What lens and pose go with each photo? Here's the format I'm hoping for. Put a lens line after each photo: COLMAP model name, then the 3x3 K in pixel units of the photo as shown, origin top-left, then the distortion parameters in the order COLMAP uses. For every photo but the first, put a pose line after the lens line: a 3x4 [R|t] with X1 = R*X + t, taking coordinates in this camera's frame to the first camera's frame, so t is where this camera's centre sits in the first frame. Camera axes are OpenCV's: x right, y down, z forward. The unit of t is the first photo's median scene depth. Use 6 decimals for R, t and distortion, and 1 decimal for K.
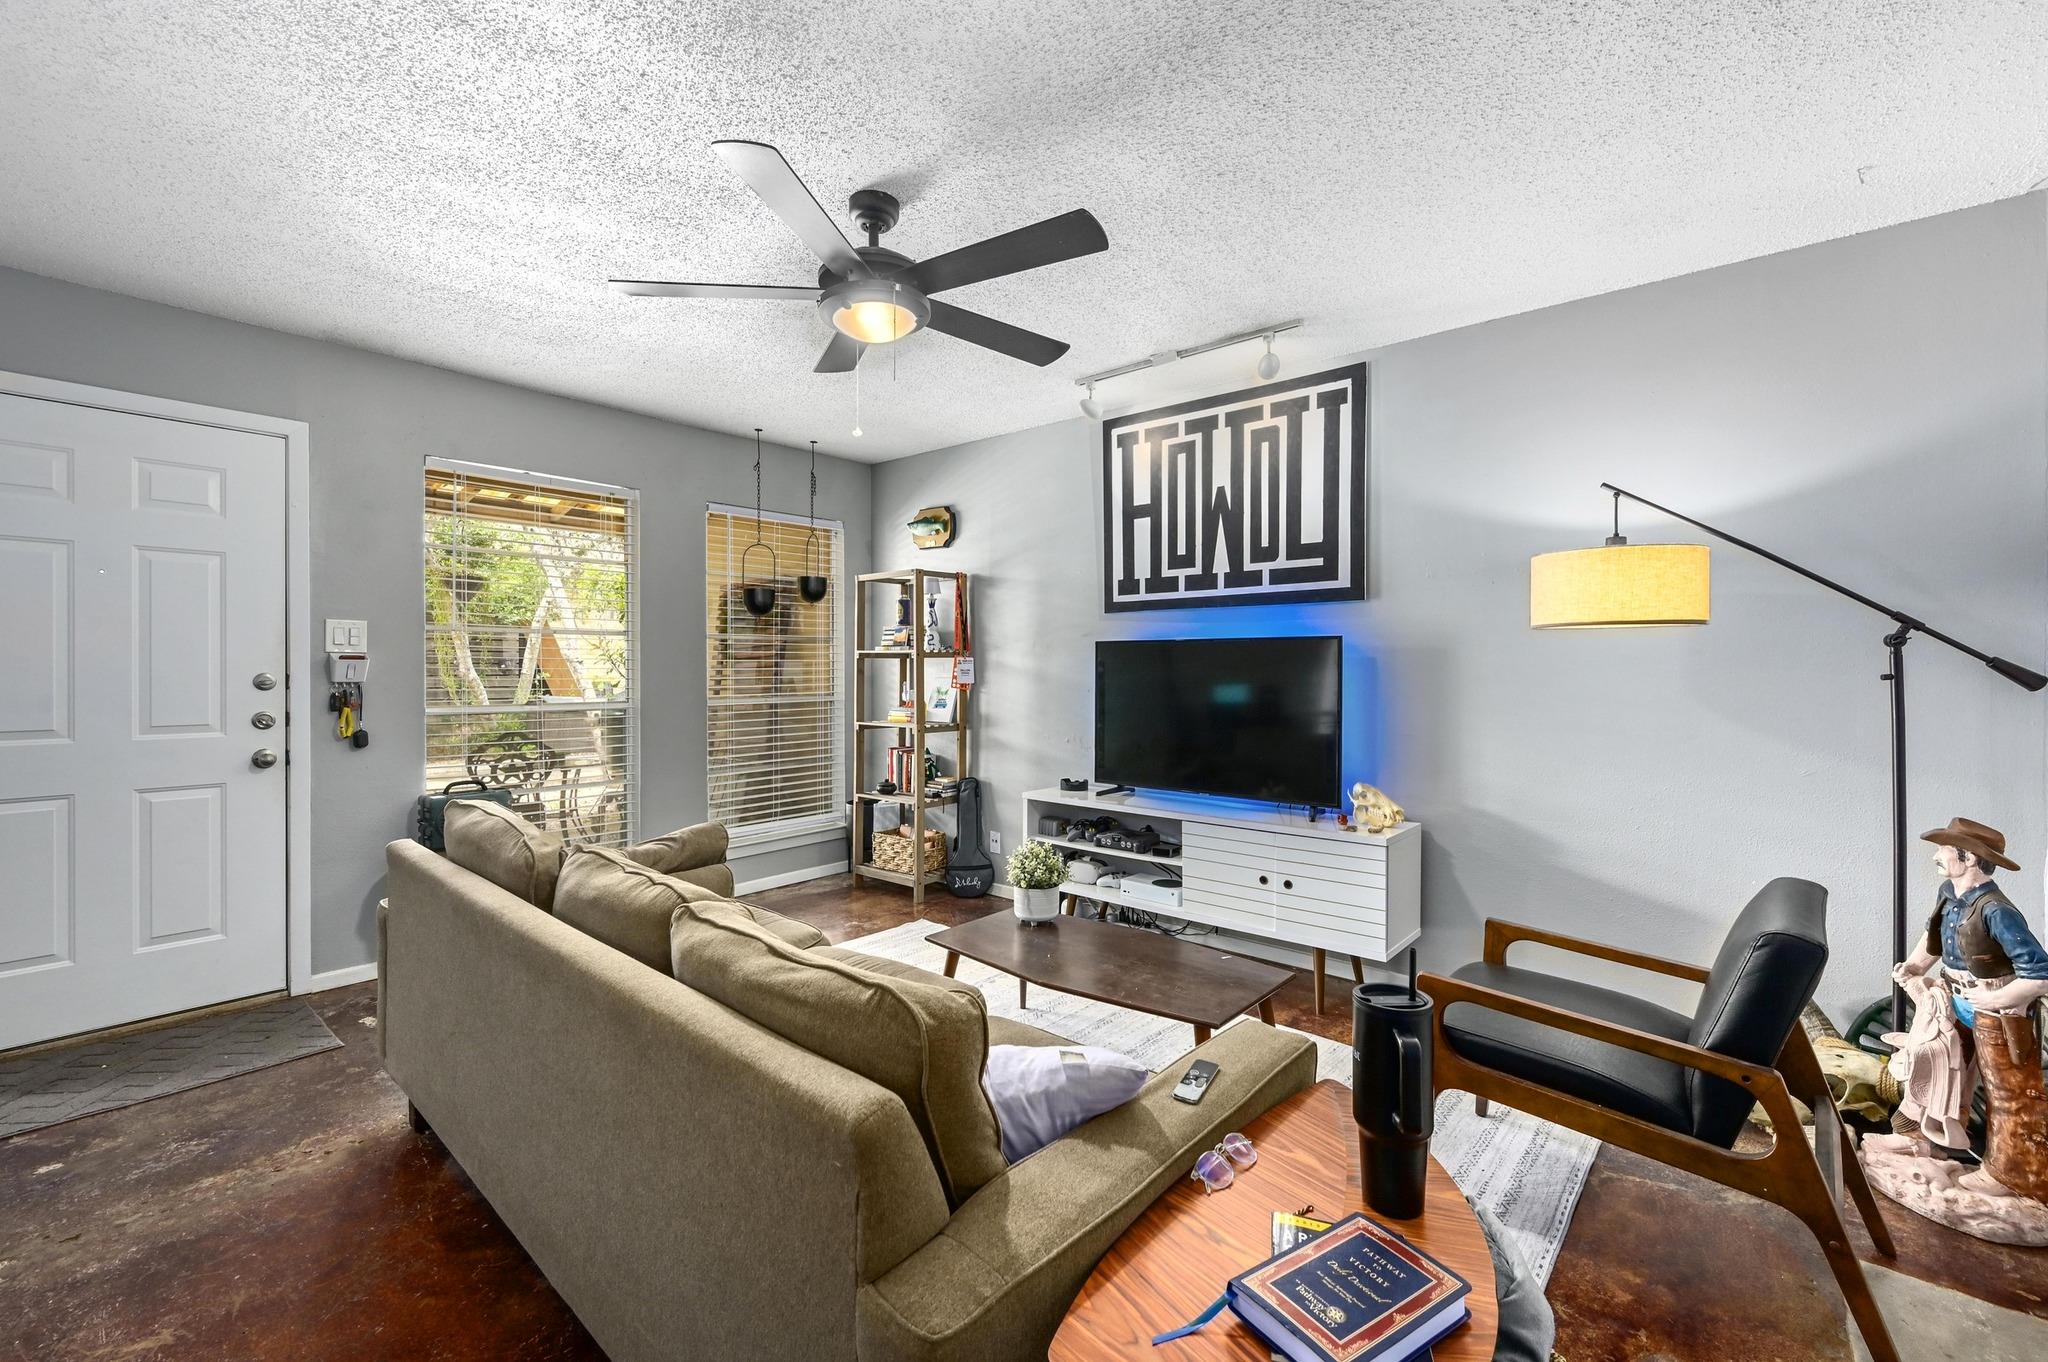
lens RADIAL K [[833.3, 0, 1024.8], [0, 833.3, 672.6], [0, 0, 1]] dist [-0.010733, -0.000021]
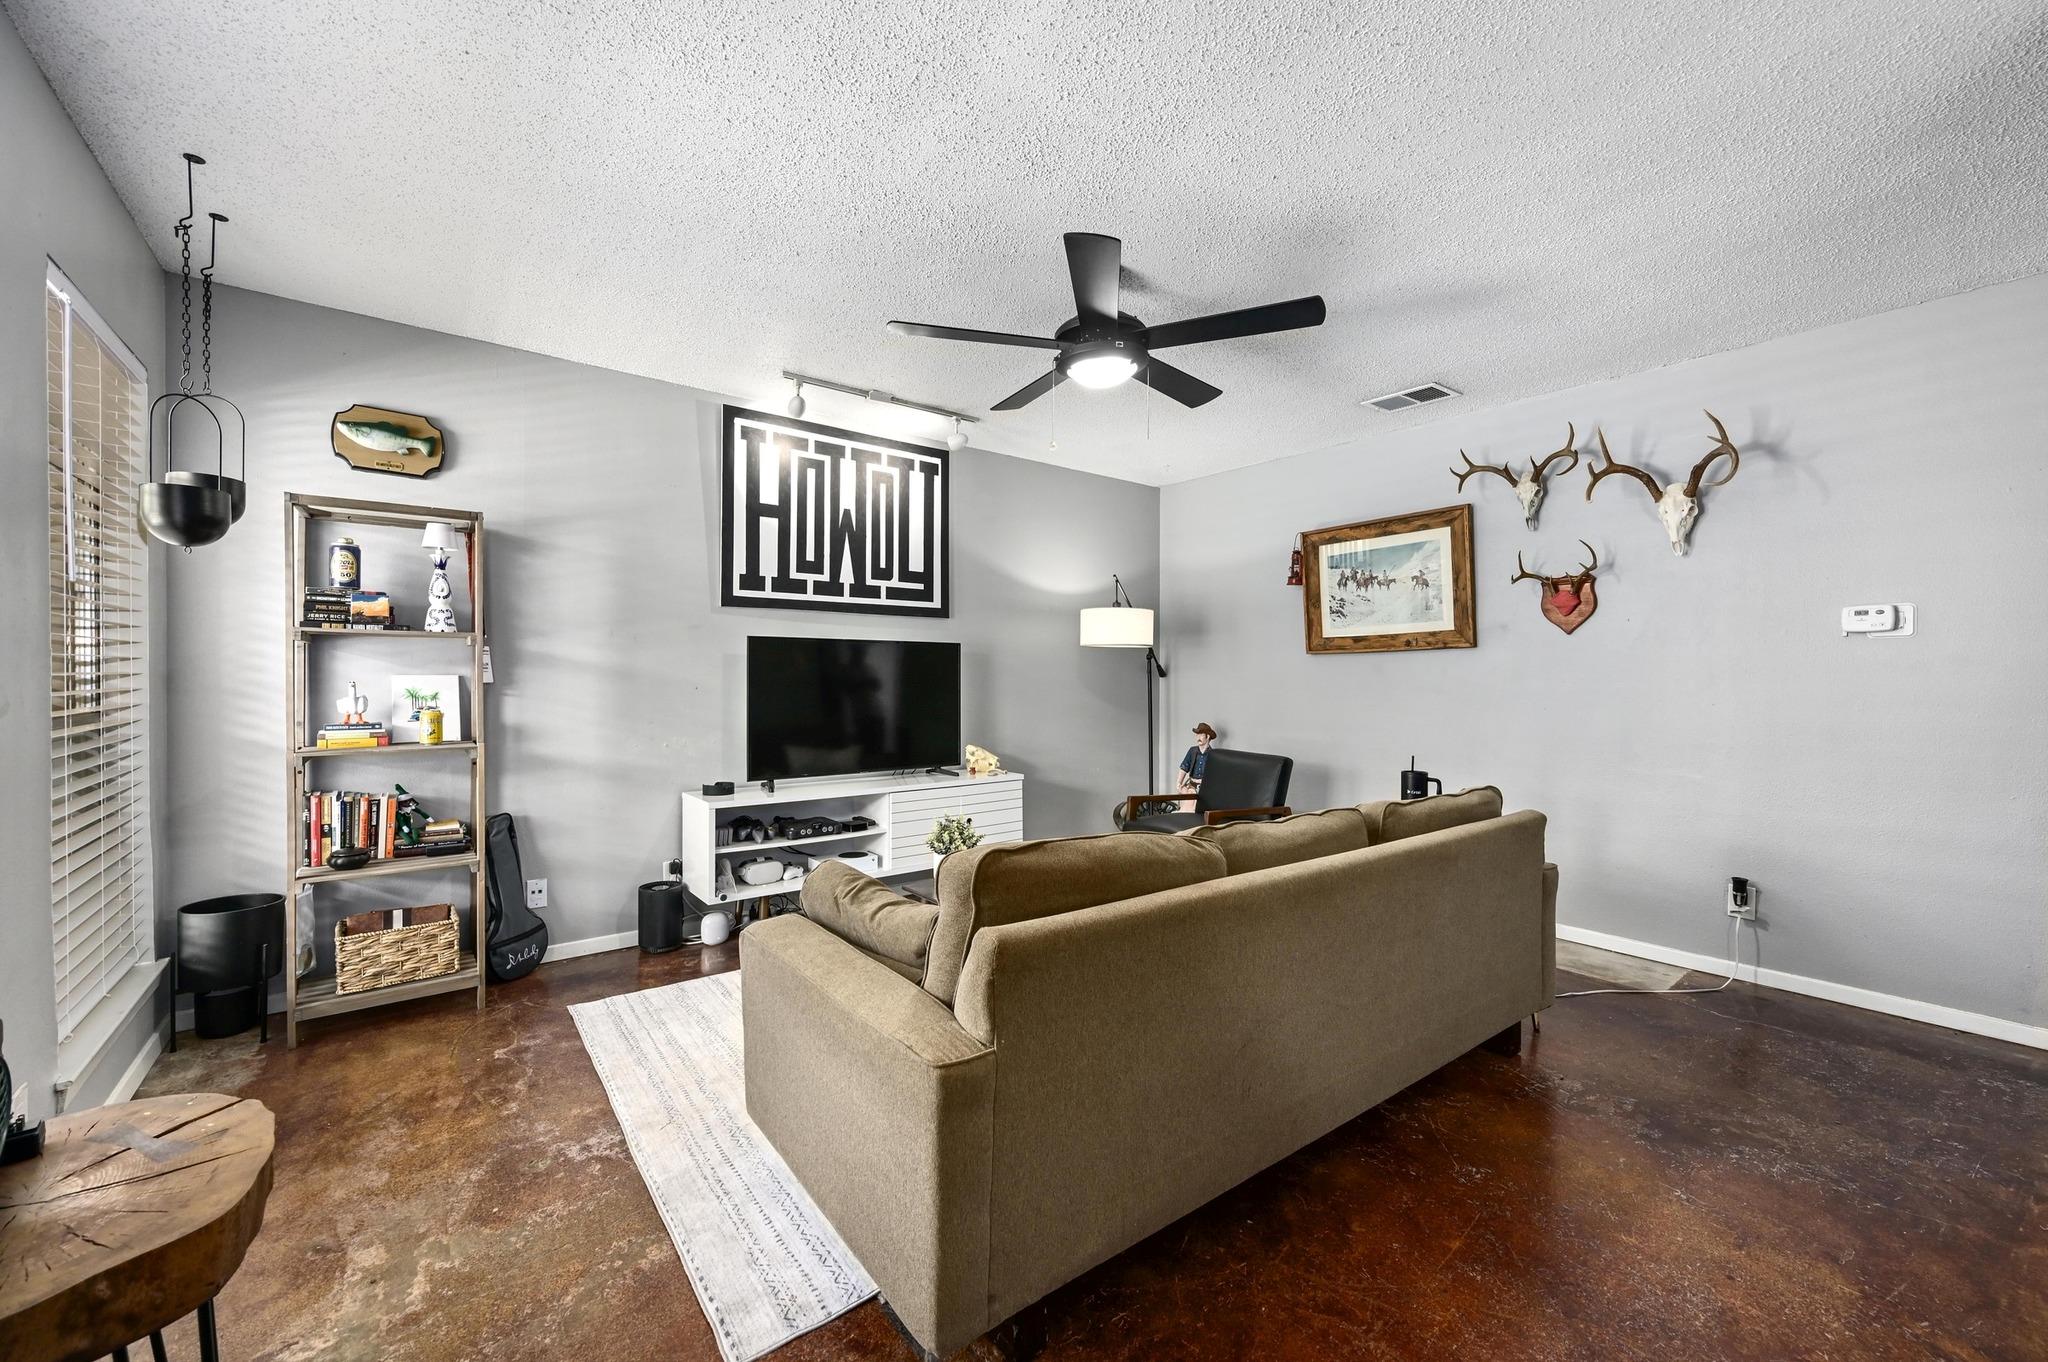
lens RADIAL K [[809.7, 0, 1022.1], [0, 809.7, 677.3], [0, 0, 1]] dist [-0.001670, -0.000819]
pose [[0.203706, -0.001692, 0.979031, -0.799277], [0.003625, 0.999993, 0.000974, 0.011280], [-0.979025, 0.003350, 0.203711, 0.514600]]
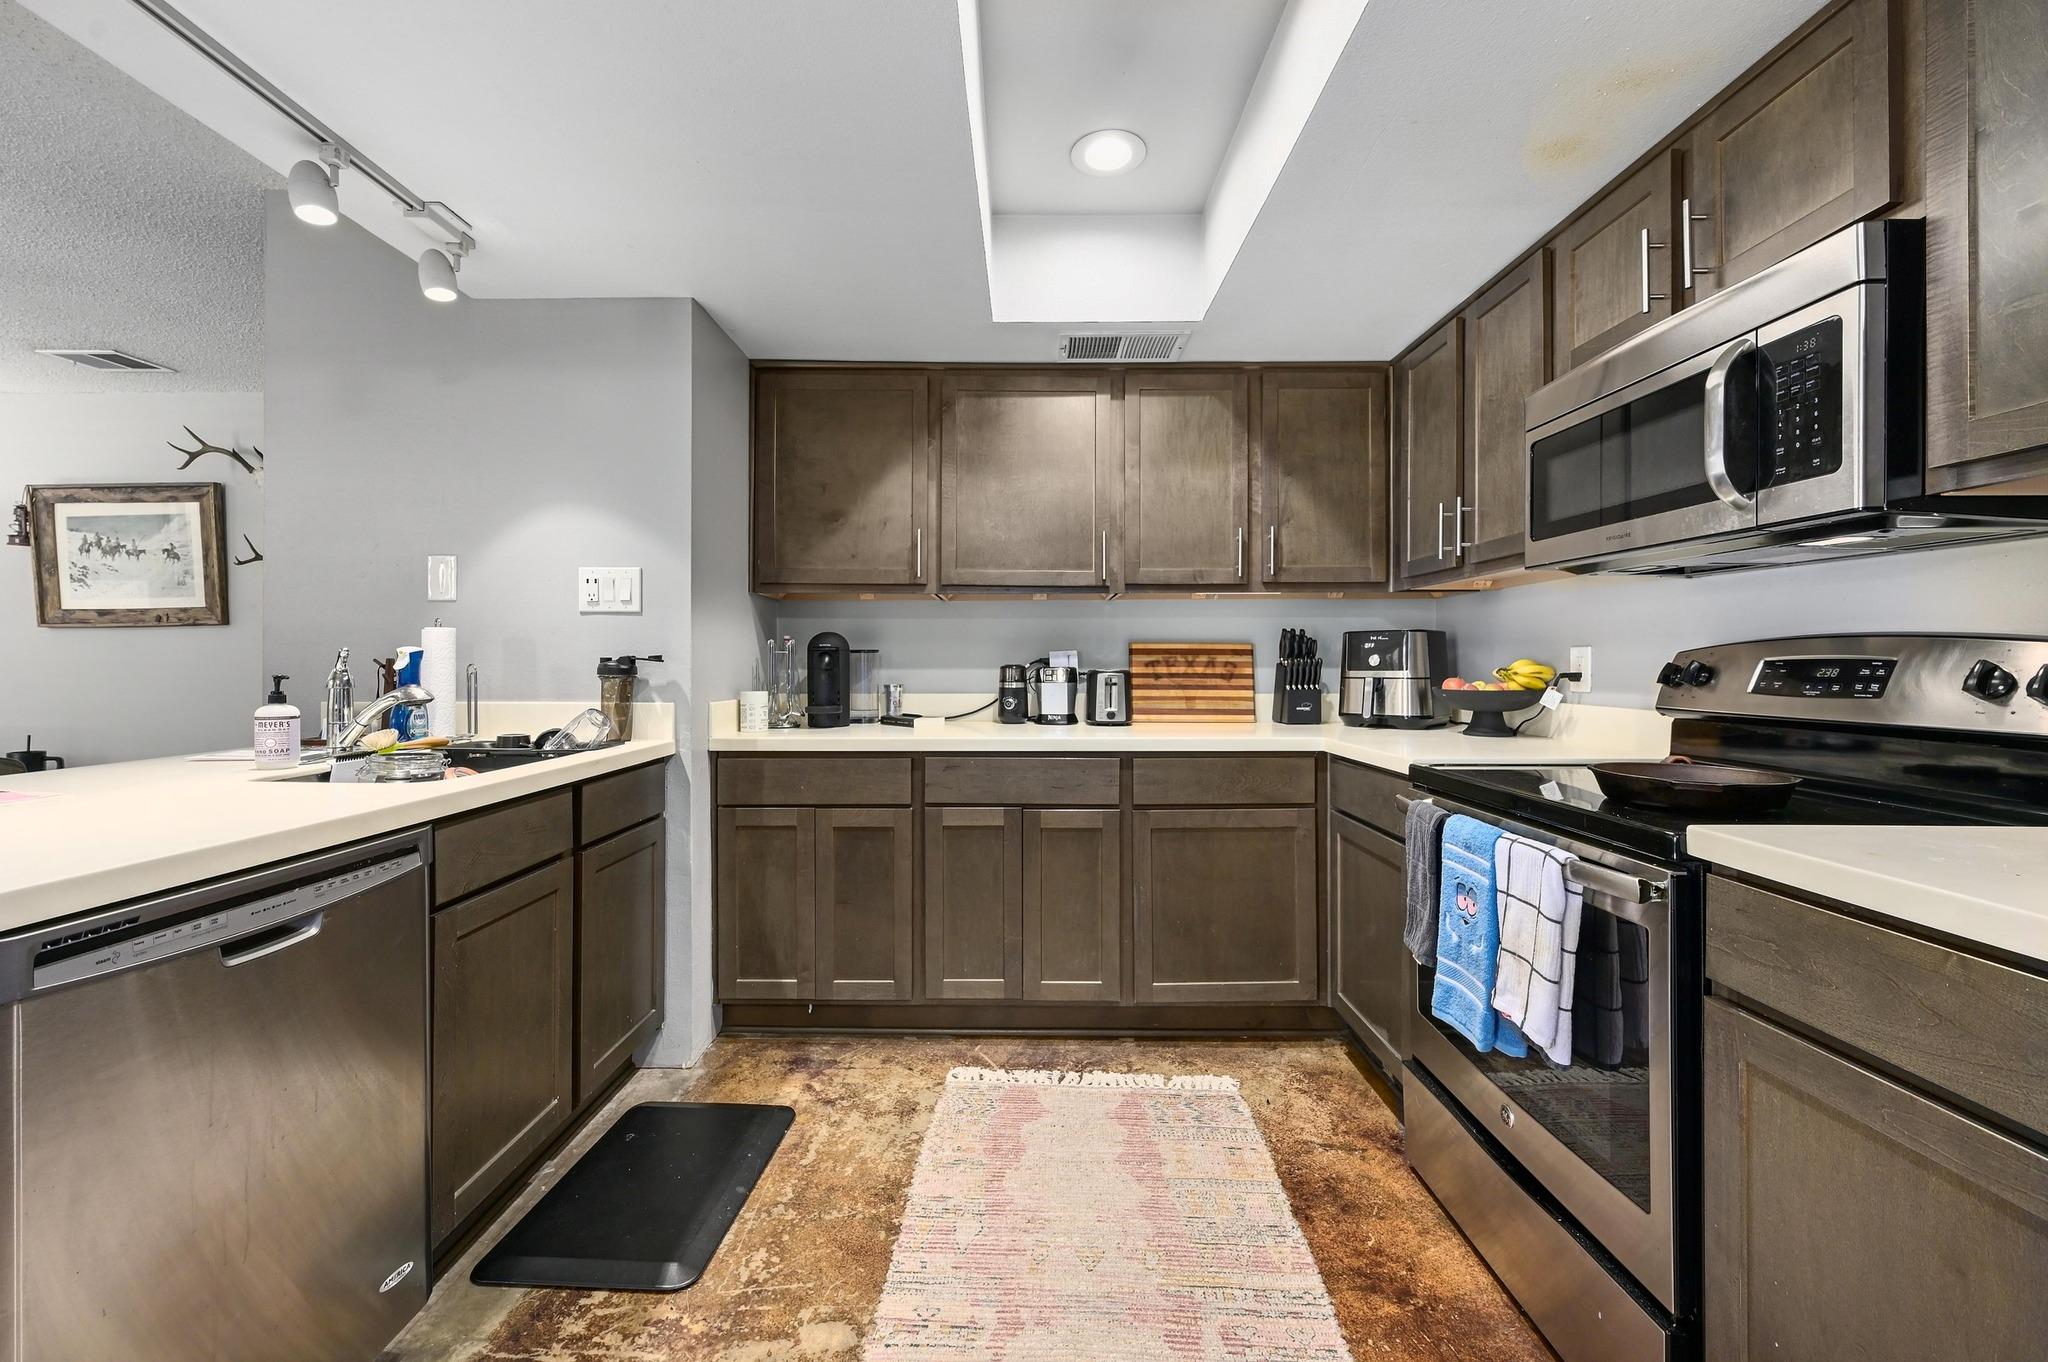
lens RADIAL K [[809.7, 0, 1027.9], [0, 809.7, 660.6], [0, 0, 1]] dist [-0.001670, -0.000819]
pose [[-0.648560, -0.000423, 0.761164, -1.141204], [0.000508, 0.999999, 0.000989, 0.021722], [-0.761164, 0.001028, -0.648559, 0.046946]]
